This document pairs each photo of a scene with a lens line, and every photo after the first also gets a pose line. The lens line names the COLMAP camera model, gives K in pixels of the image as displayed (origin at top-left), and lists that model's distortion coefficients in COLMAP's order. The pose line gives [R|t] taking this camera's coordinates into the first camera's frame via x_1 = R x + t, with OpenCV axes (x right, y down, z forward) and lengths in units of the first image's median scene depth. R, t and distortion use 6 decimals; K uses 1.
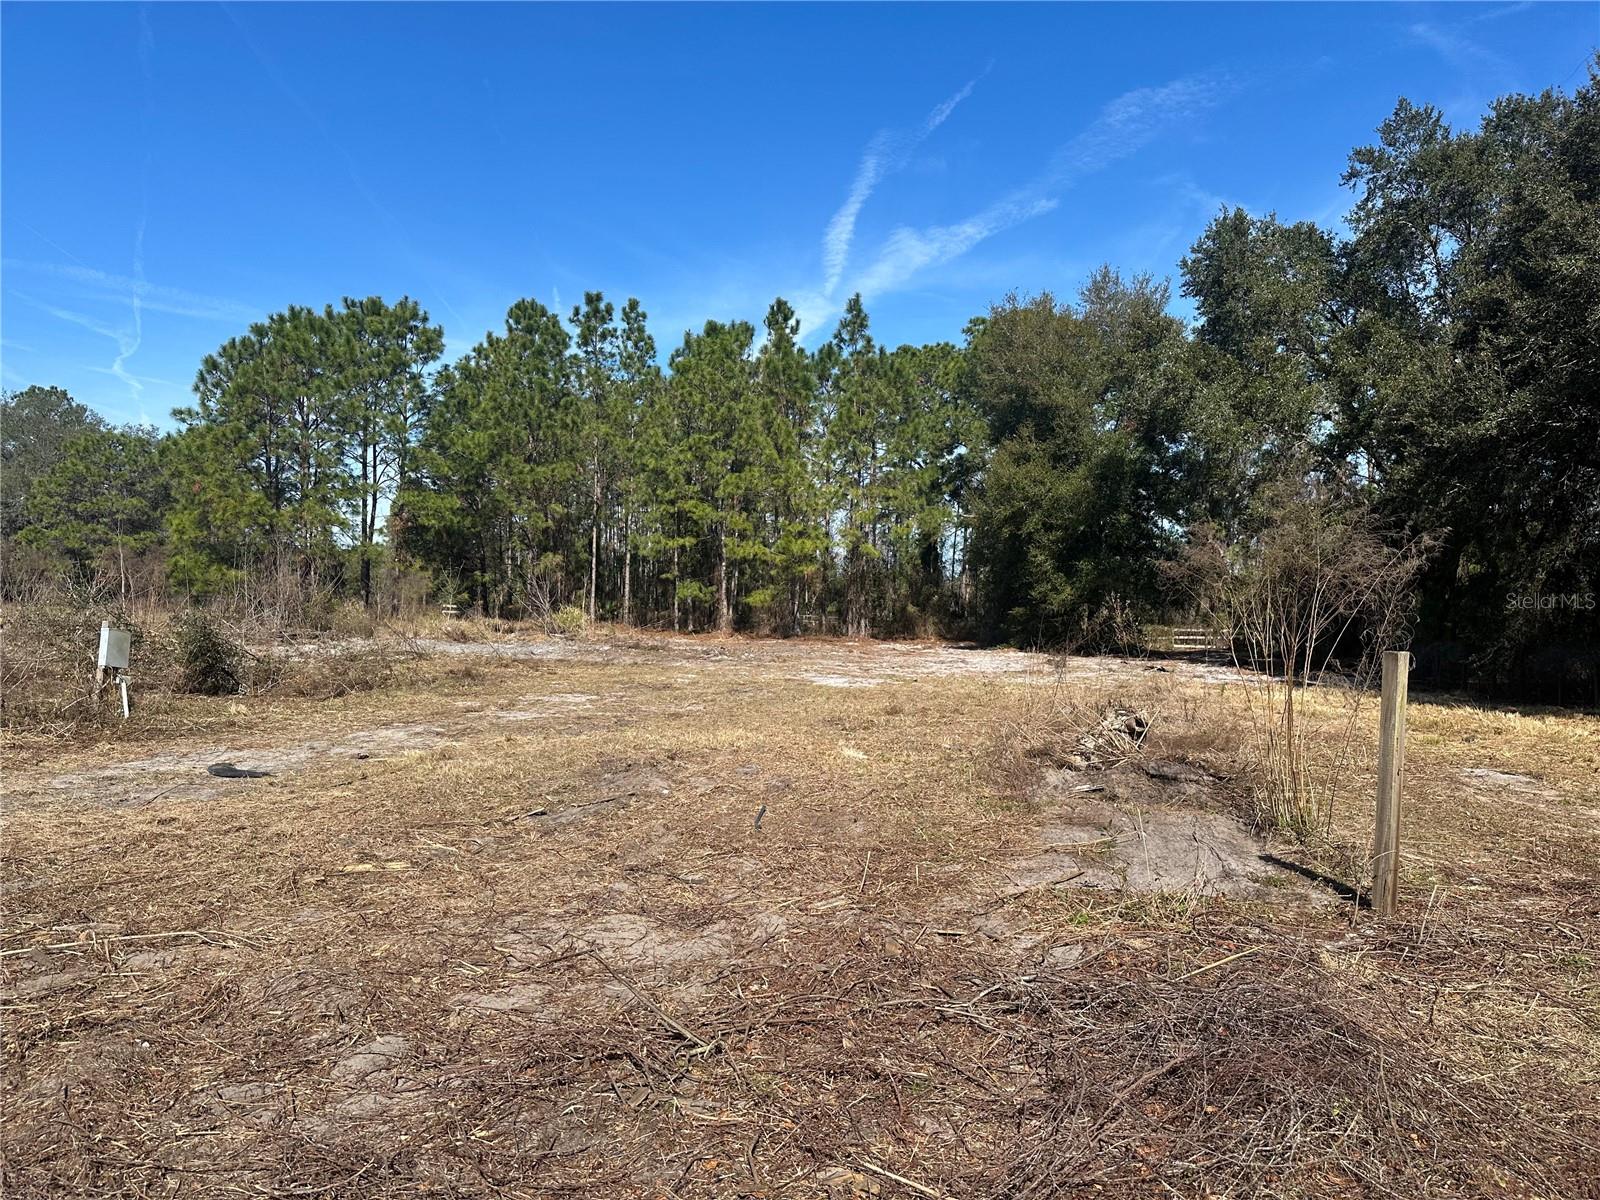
lens RADIAL K [[1088.2, 0, 800.0], [0, 1088.2, 600.0], [0, 0, 1]] dist [0.151573, -0.274539]
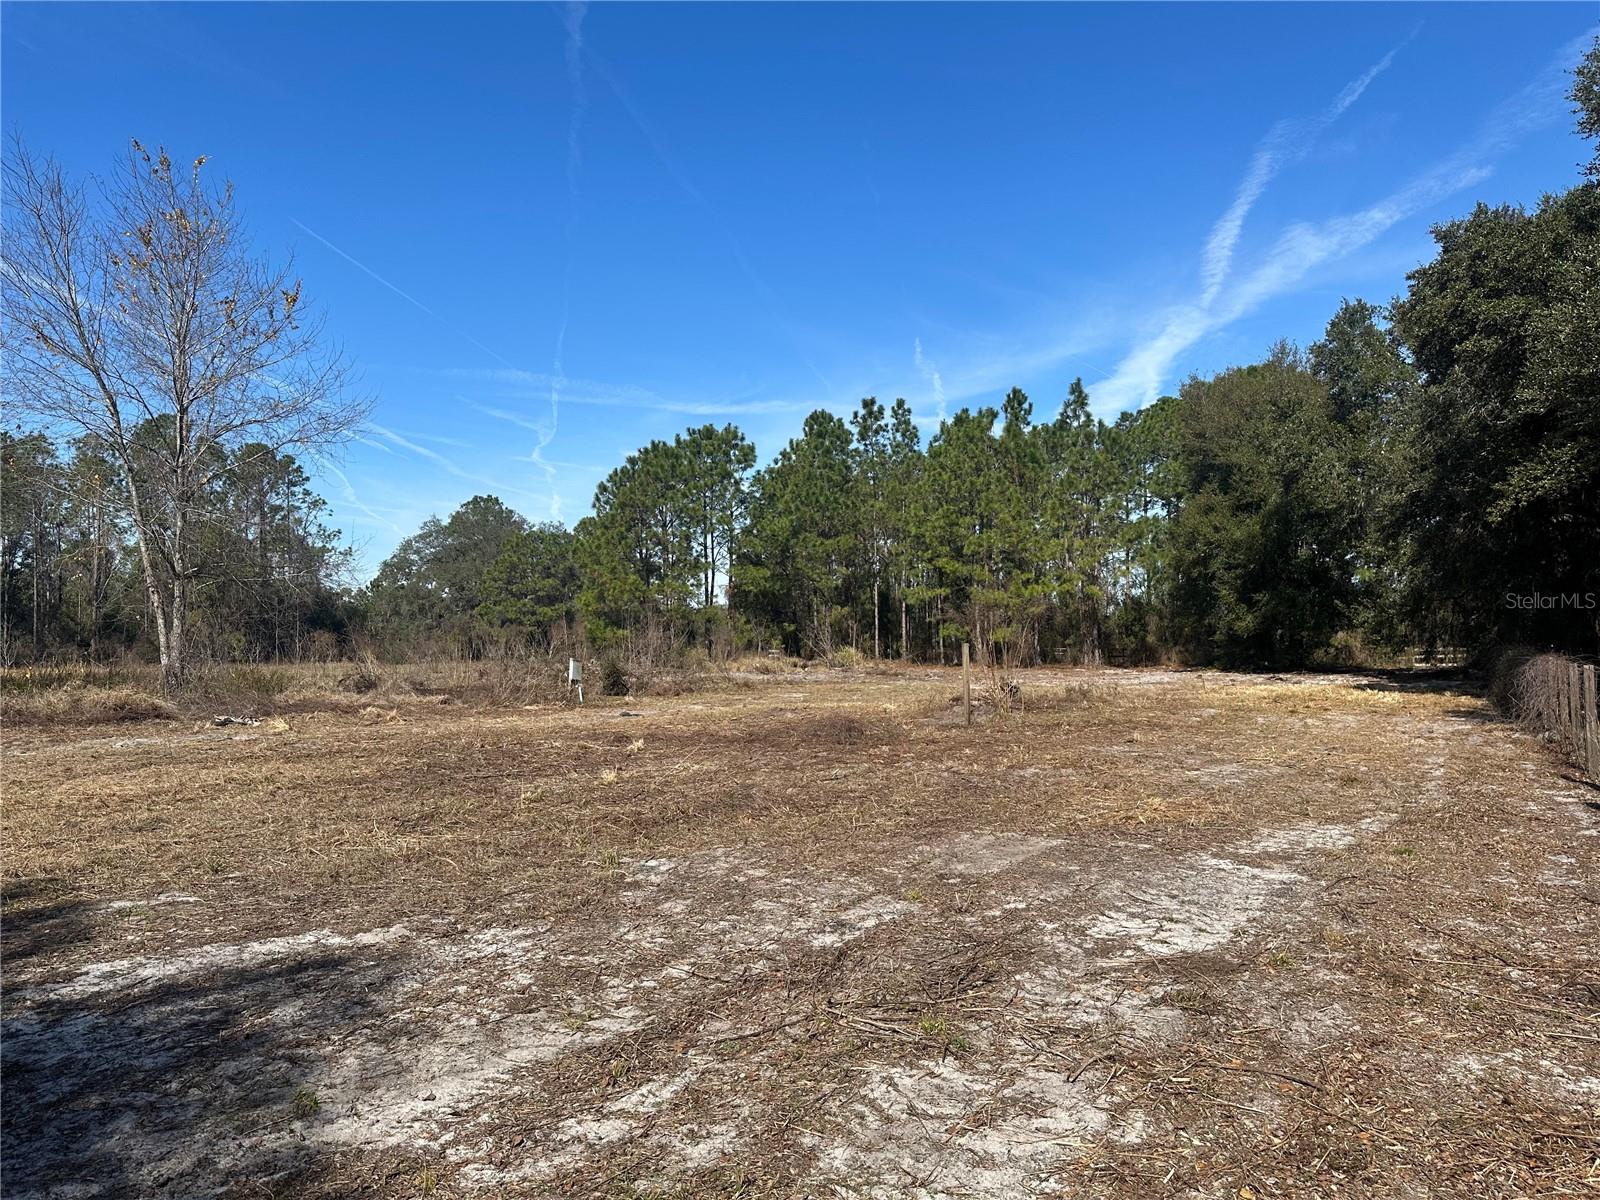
lens RADIAL K [[1088.2, 0, 800.0], [0, 1088.2, 600.0], [0, 0, 1]] dist [0.151573, -0.274539]
pose [[0.952298, -0.049888, -0.301065, 0.113562], [0.038381, 0.998293, -0.044020, 0.004211], [0.302747, 0.030365, 0.952587, -0.229530]]
